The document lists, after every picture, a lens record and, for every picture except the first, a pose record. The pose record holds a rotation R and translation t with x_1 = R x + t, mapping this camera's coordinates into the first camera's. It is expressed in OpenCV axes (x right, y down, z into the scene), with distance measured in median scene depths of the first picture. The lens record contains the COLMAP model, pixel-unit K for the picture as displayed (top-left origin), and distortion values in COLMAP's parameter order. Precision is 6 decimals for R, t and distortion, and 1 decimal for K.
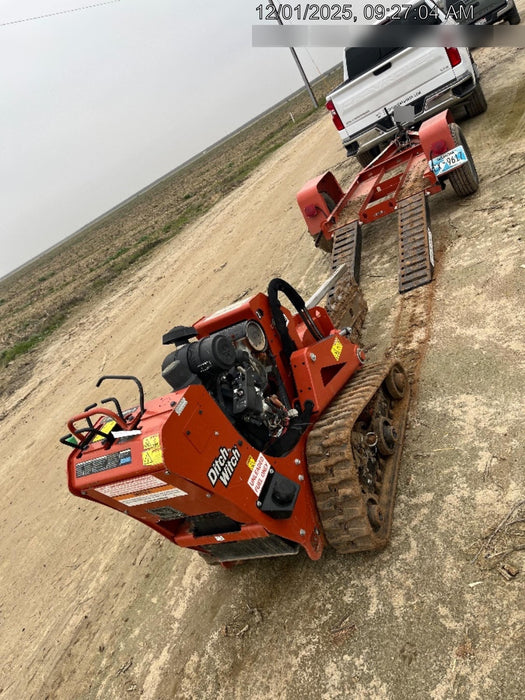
lens RADIAL K [[526.1, 0, 262.5], [0, 526.1, 350.0], [0, 0, 1]] dist [0.008222, -0.001097]
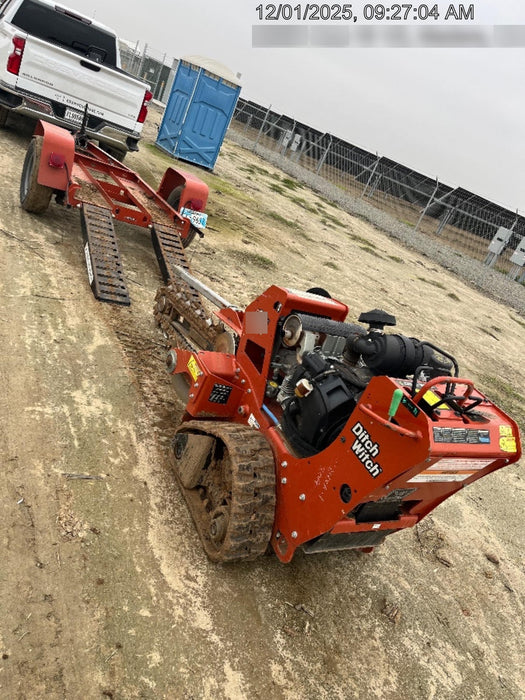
lens RADIAL K [[531.6, 0, 262.5], [0, 531.6, 350.0], [0, 0, 1]] dist [0.007746, 0.008522]
pose [[0.355508, 0.369311, 0.858617, -1.082167], [-0.307478, 0.913708, -0.265697, 0.360037], [-0.882650, -0.169549, 0.438386, 0.743672]]
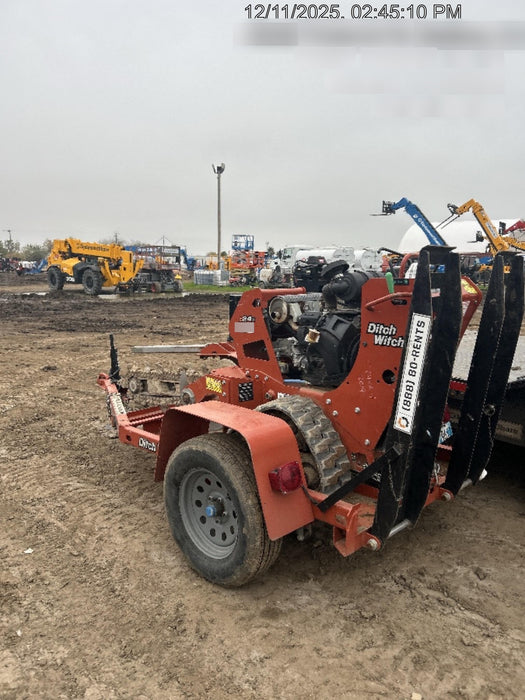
lens RADIAL K [[526.1, 0, 262.5], [0, 526.1, 350.0], [0, 0, 1]] dist [0.008222, -0.001097]
pose [[0.363169, 0.397655, 0.842603, -1.231159], [0.193732, 0.852354, -0.485757, 0.726835], [-0.911360, 0.339651, 0.232510, 0.929248]]
